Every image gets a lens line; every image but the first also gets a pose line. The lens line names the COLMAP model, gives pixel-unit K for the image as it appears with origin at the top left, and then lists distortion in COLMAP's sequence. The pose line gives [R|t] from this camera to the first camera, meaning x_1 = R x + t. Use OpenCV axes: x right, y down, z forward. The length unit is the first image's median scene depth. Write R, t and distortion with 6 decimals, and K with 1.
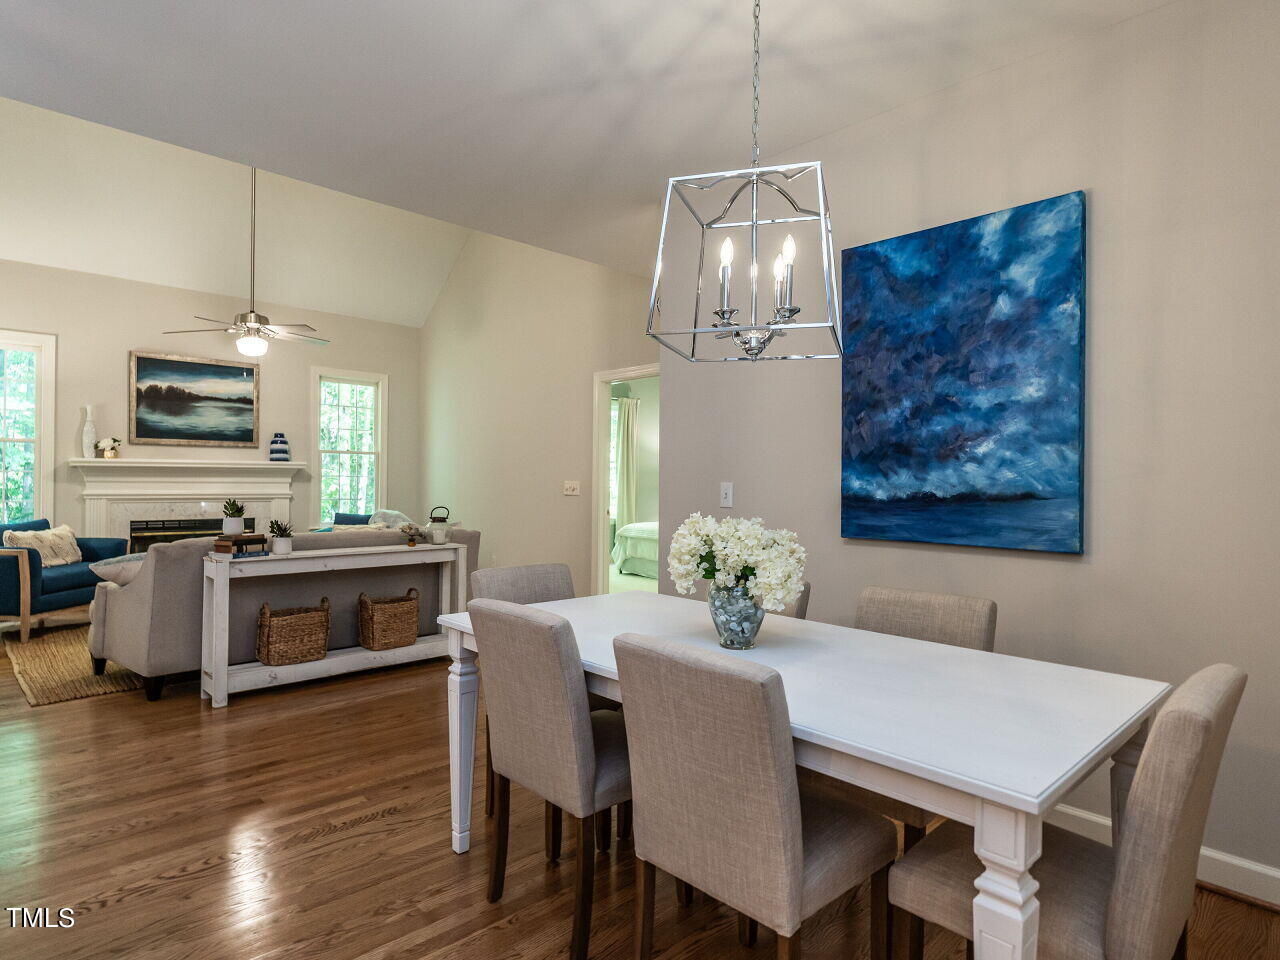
lens RADIAL K [[712.2, 0, 642.4], [0, 712.2, 466.1], [0, 0, 1]] dist [0.002033, -0.000335]
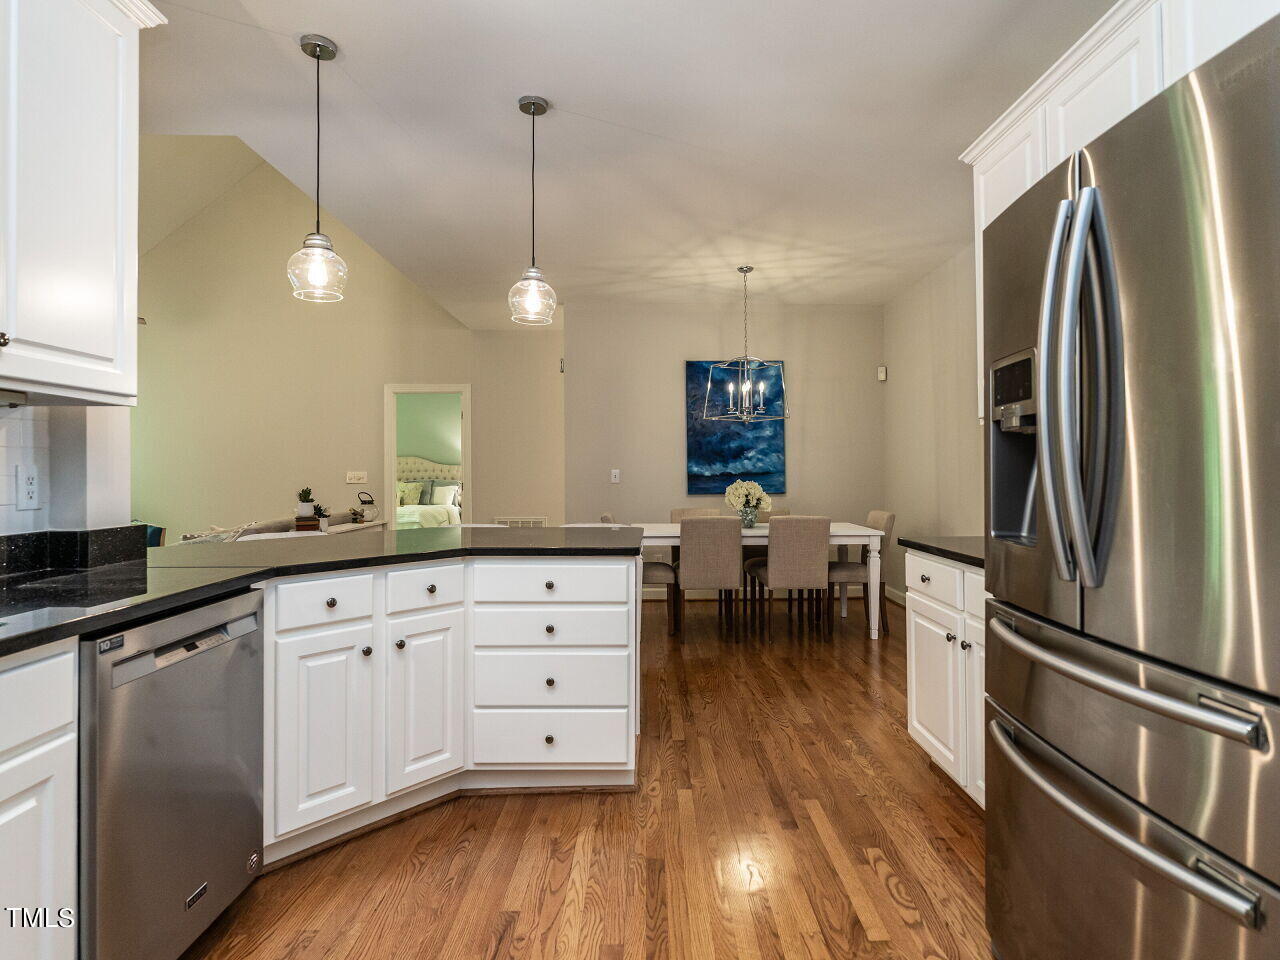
lens RADIAL K [[712.2, 0, 642.4], [0, 712.2, 466.1], [0, 0, 1]] dist [0.002033, -0.000335]
pose [[0.688741, -0.010628, 0.724930, -1.614666], [-0.001711, 0.999866, 0.016285, -0.022752], [-0.725005, -0.012456, 0.688630, -0.461008]]
